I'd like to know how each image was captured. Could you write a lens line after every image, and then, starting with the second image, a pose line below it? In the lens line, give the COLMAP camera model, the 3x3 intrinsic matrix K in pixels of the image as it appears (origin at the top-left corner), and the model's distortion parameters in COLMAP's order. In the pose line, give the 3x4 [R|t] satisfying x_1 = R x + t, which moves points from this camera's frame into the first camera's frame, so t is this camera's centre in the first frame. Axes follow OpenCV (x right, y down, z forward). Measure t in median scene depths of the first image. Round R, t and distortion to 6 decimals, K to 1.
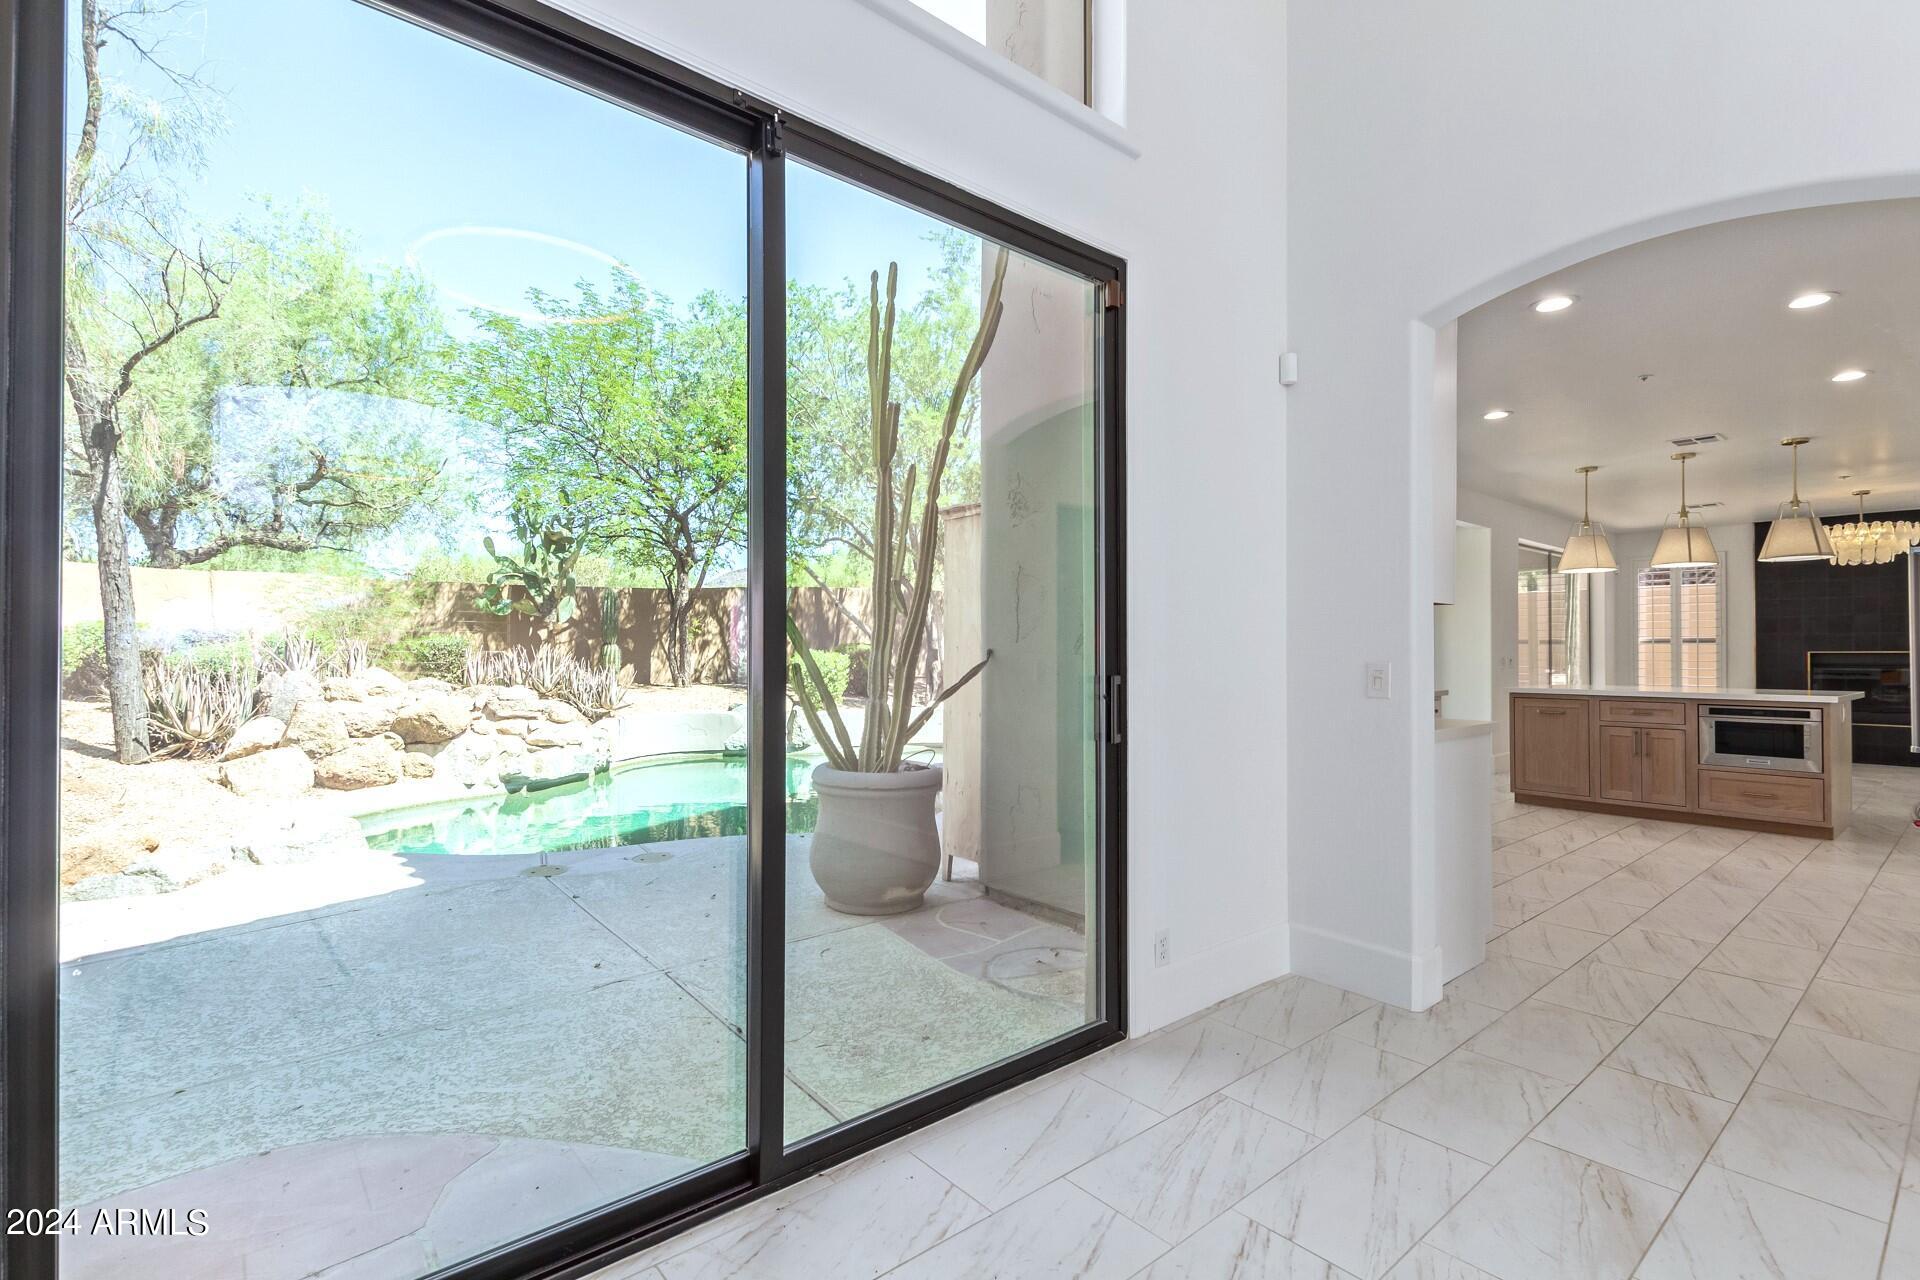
lens RADIAL K [[882.4, 0, 949.1], [0, 882.4, 642.0], [0, 0, 1]] dist [0.009162, -0.003862]
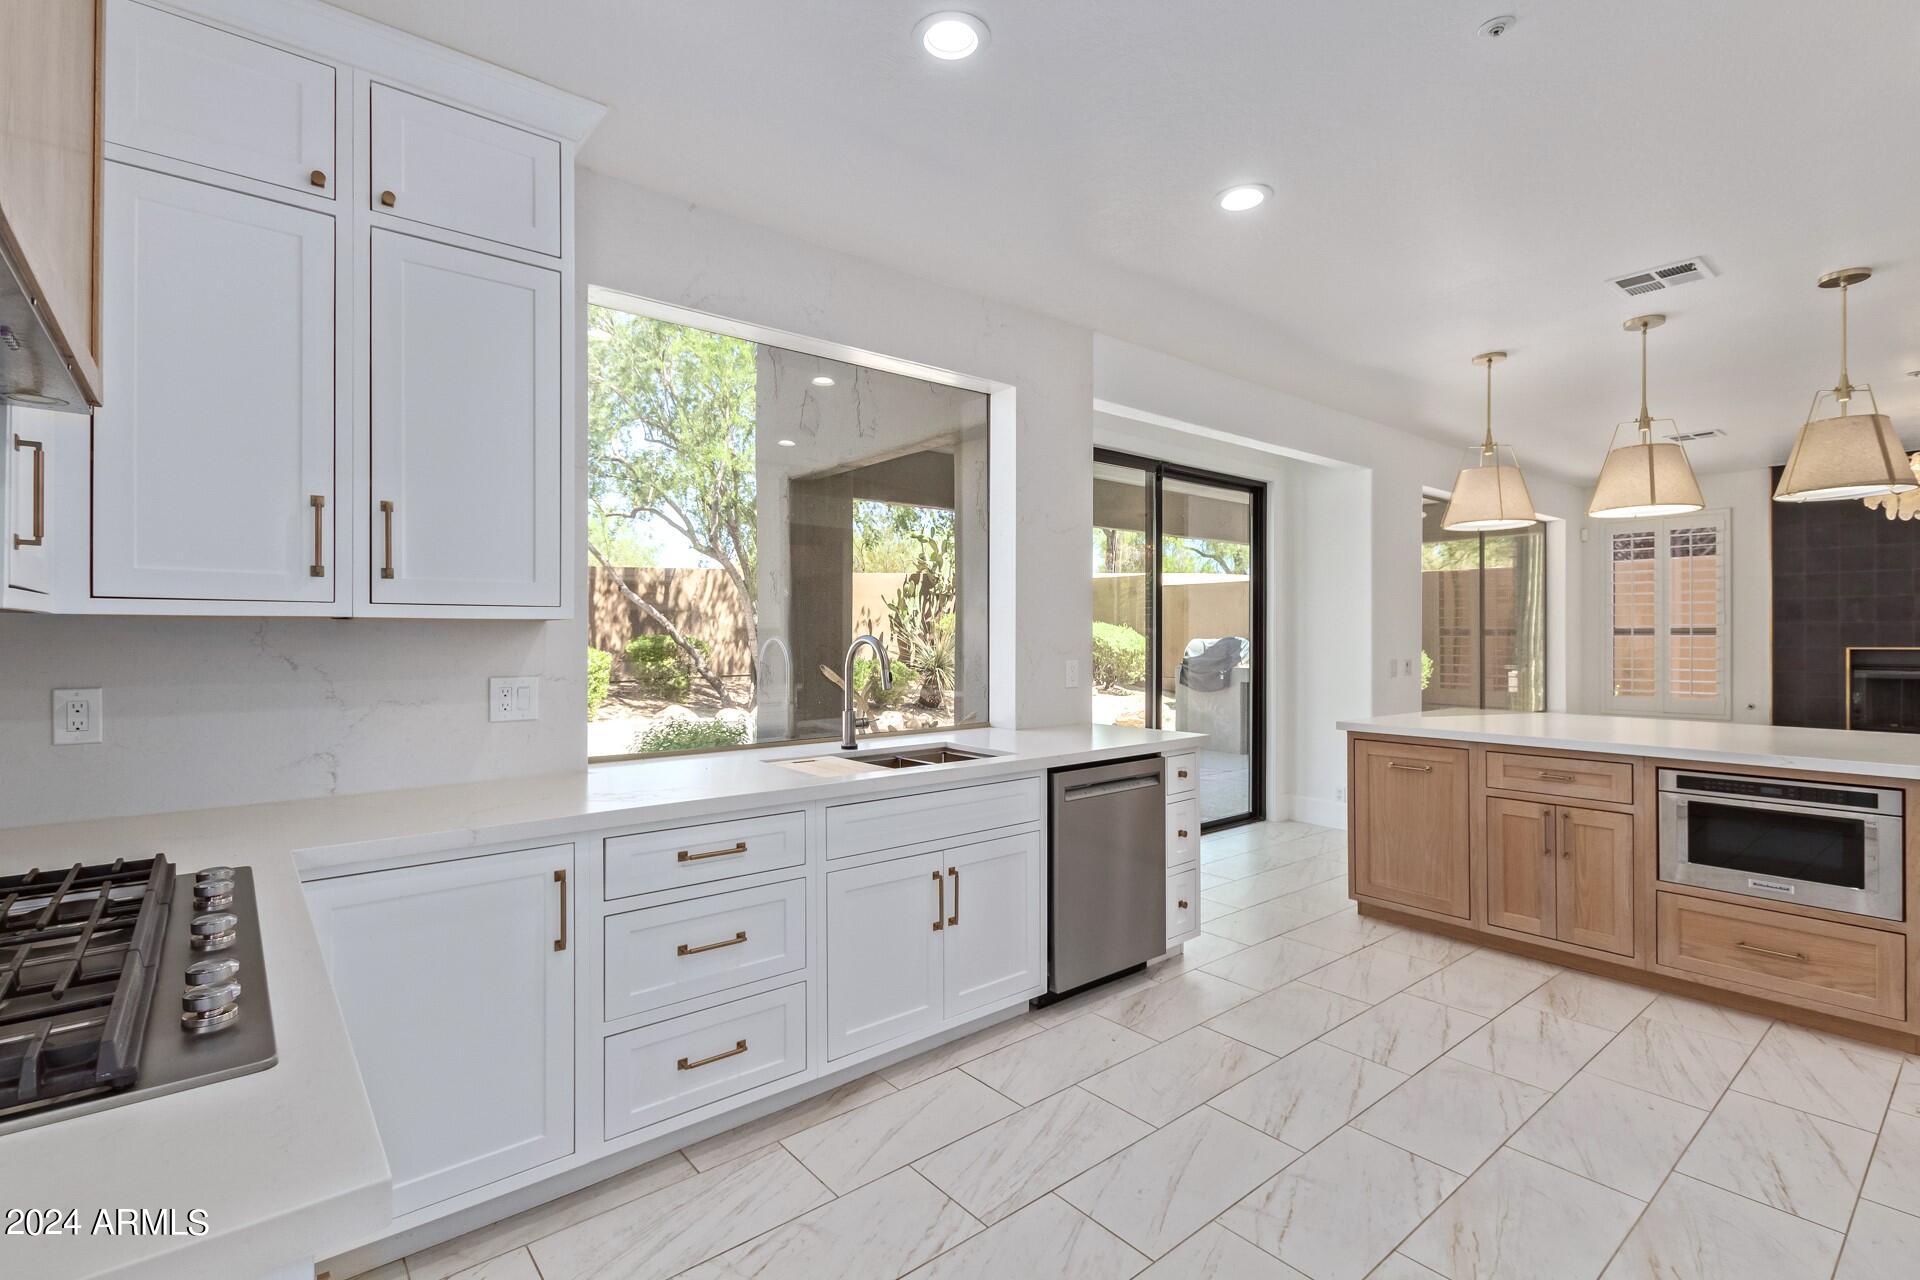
lens RADIAL K [[882.4, 0, 947.0], [0, 882.4, 635.1], [0, 0, 1]] dist [0.009162, -0.003862]
pose [[0.999899, -0.004478, -0.013482, 0.407263], [0.004625, 0.999930, 0.010927, -0.015433], [0.013432, -0.010988, 0.999849, 0.442893]]
